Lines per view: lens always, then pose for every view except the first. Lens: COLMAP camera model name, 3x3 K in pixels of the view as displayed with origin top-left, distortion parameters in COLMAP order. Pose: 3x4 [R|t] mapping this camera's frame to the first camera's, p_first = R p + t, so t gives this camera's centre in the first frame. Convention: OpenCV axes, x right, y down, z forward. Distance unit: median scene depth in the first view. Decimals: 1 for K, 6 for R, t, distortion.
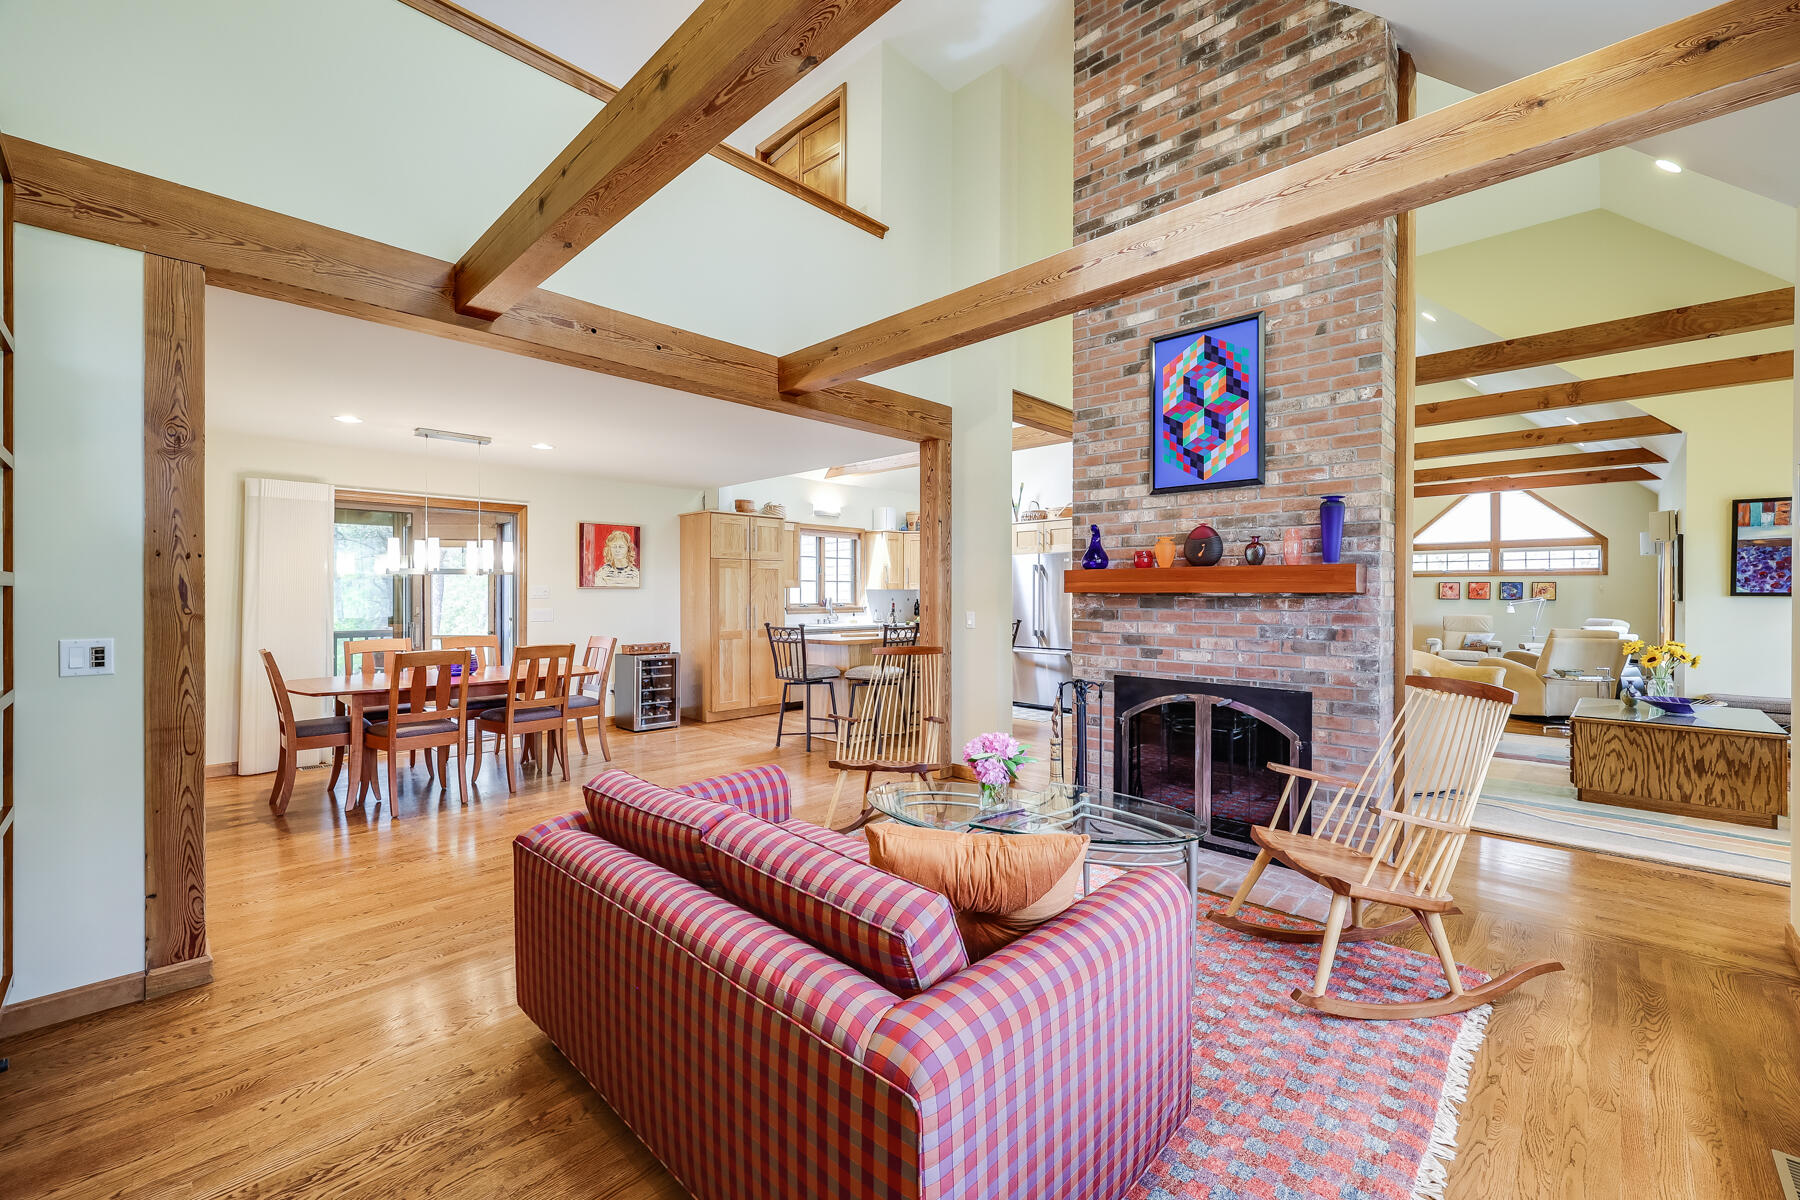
lens RADIAL K [[728.6, 0, 901.0], [0, 728.6, 594.6], [0, 0, 1]] dist [-0.000966, 0.000092]
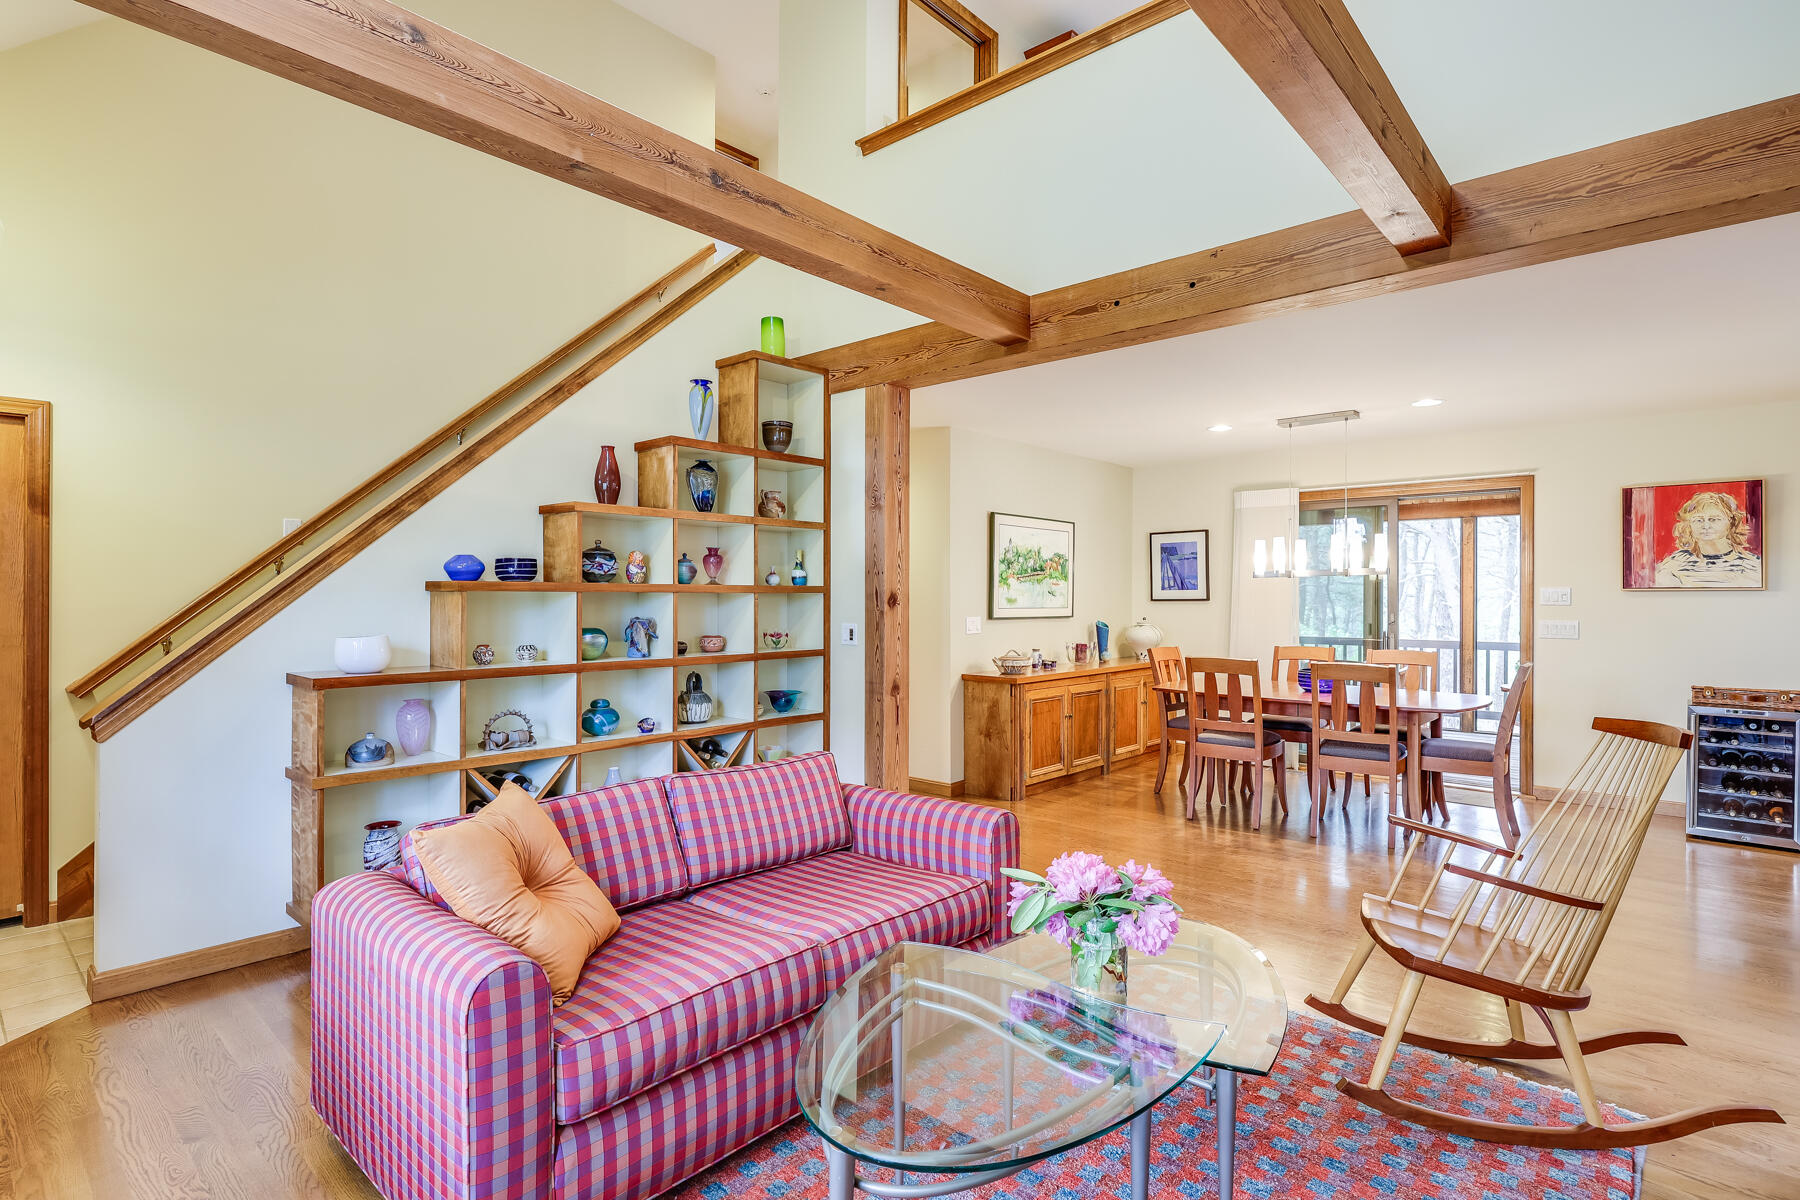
lens RADIAL K [[899.9, 0, 900.0], [0, 899.9, 600.0], [0, 0, 1]] dist [0.003905, 0.000303]
pose [[0.046324, 0.002257, -0.998924, 0.581913], [-0.003827, 0.999991, 0.002081, 0.000269], [0.998919, 0.003726, 0.046333, 0.596779]]
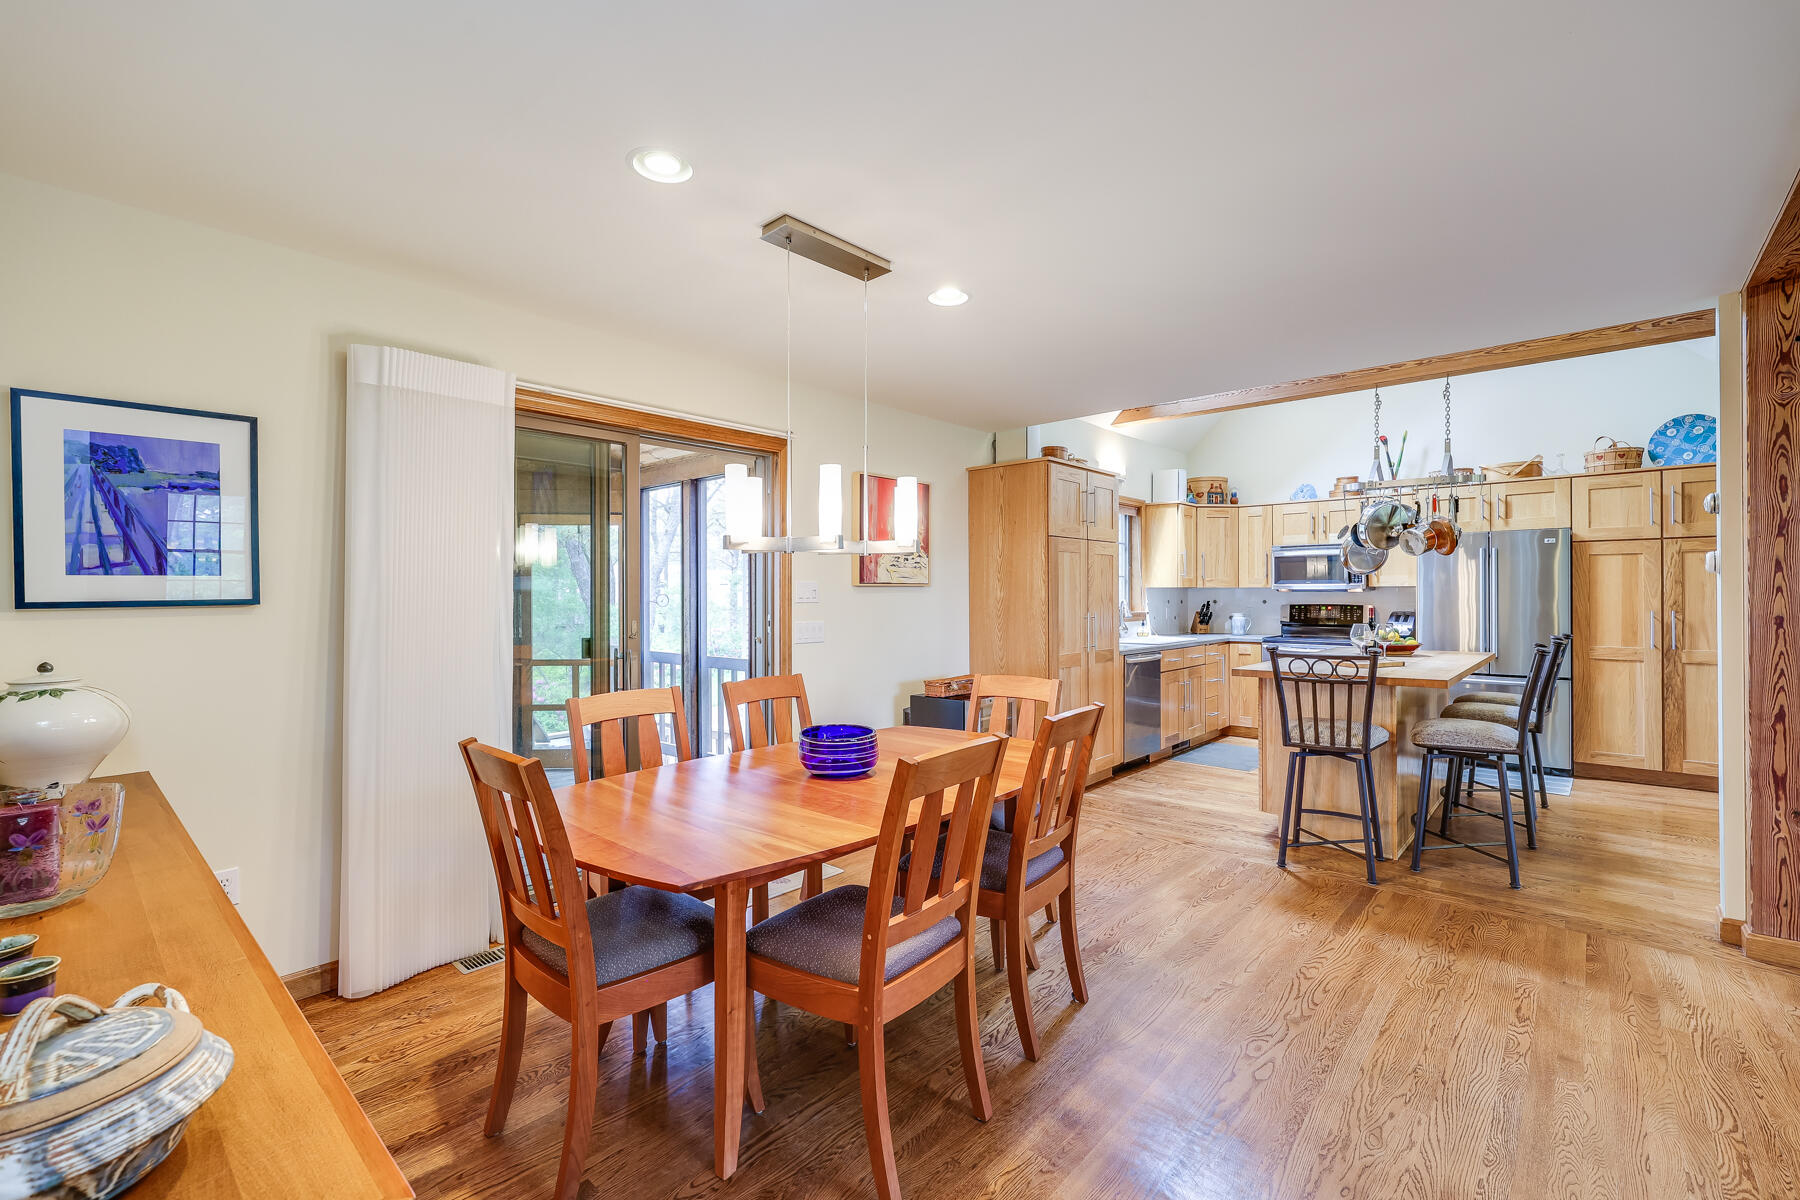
lens RADIAL K [[767.2, 0, 903.2], [0, 767.2, 595.8], [0, 0, 1]] dist [-0.000114, 0.000089]
pose [[0.999250, -0.003802, 0.038525, -0.781894], [0.003765, 0.999992, 0.001032, -0.001928], [-0.038529, -0.000886, 0.999257, 0.690399]]
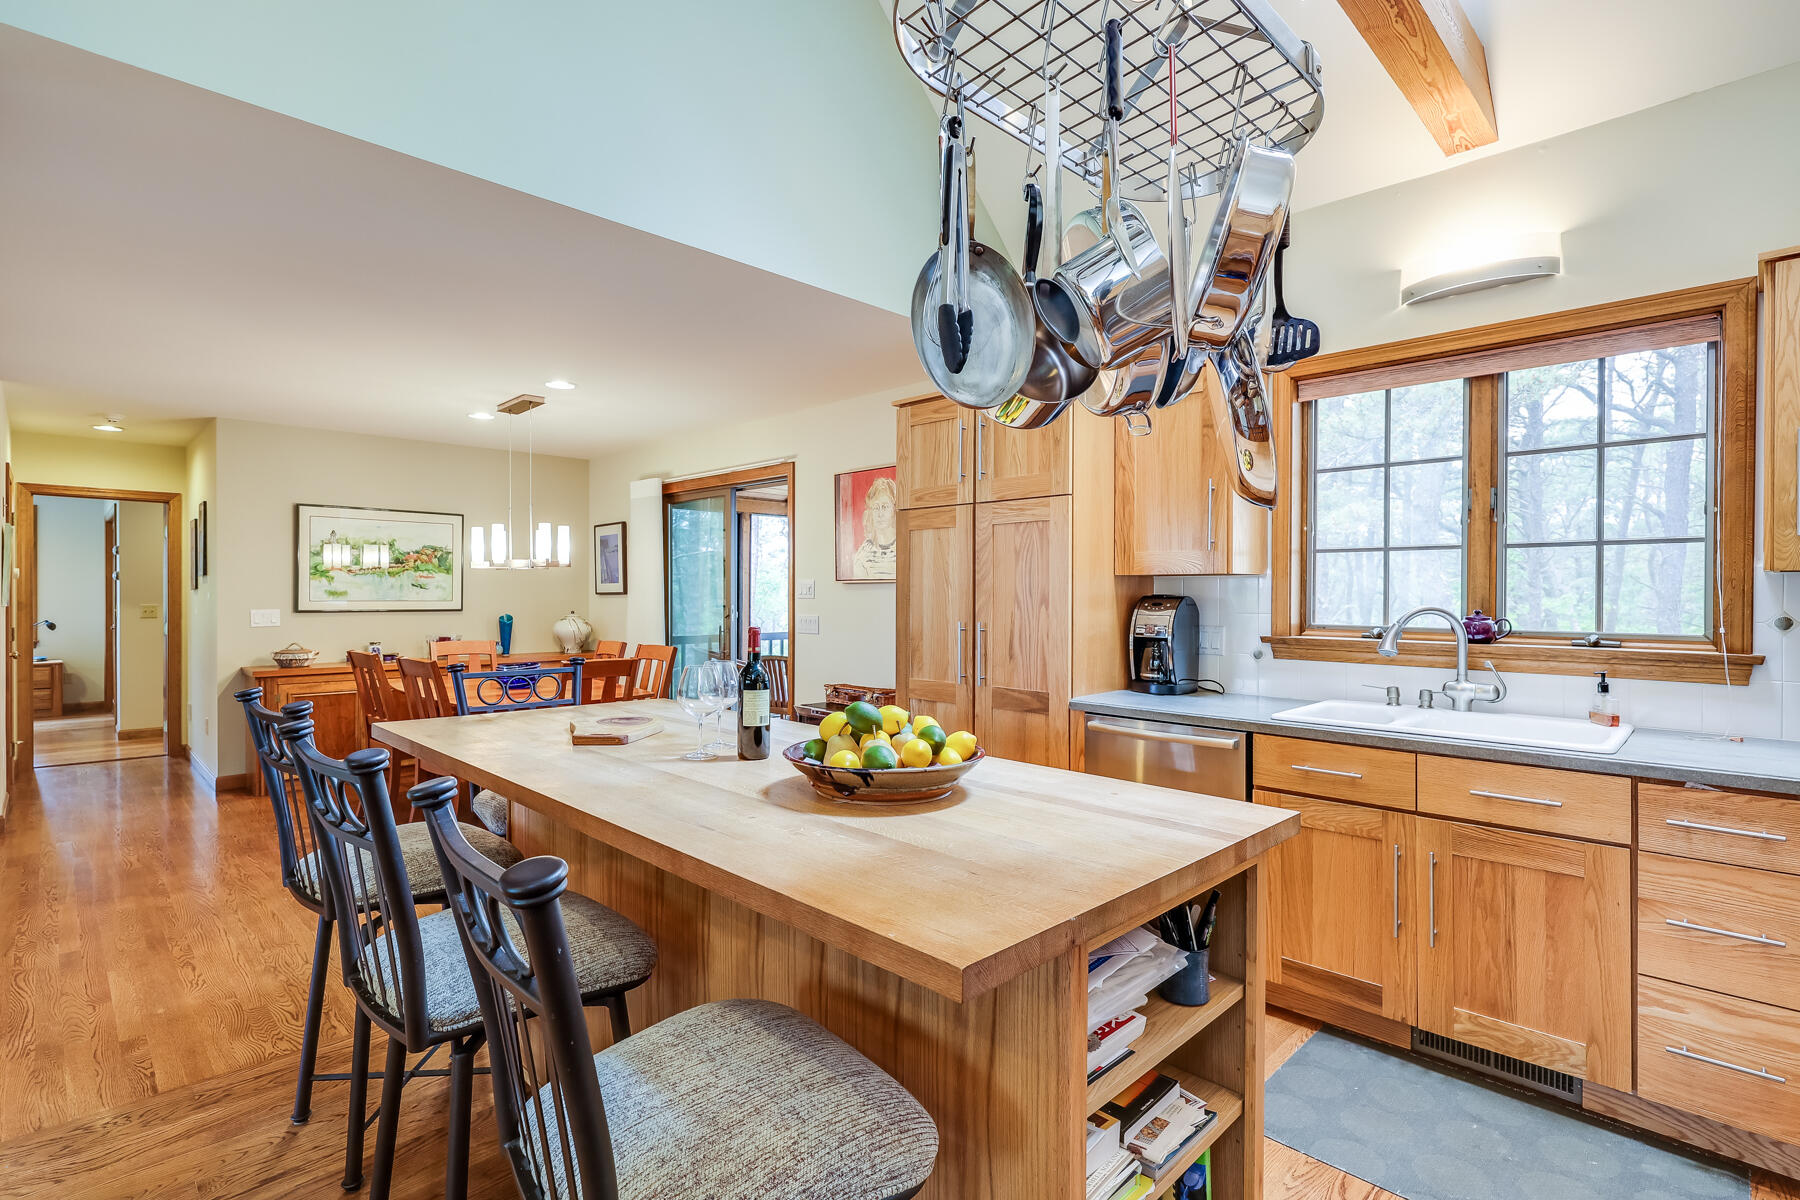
lens RADIAL K [[858.2, 0, 900.0], [0, 858.2, 600.0], [0, 0, 1]] dist [0.001054, 0.000031]
pose [[-0.012626, 0.005901, -0.999903, 0.491419], [-0.004868, 0.999970, 0.005963, 0.001646], [0.999908, 0.004942, -0.012597, 1.927109]]
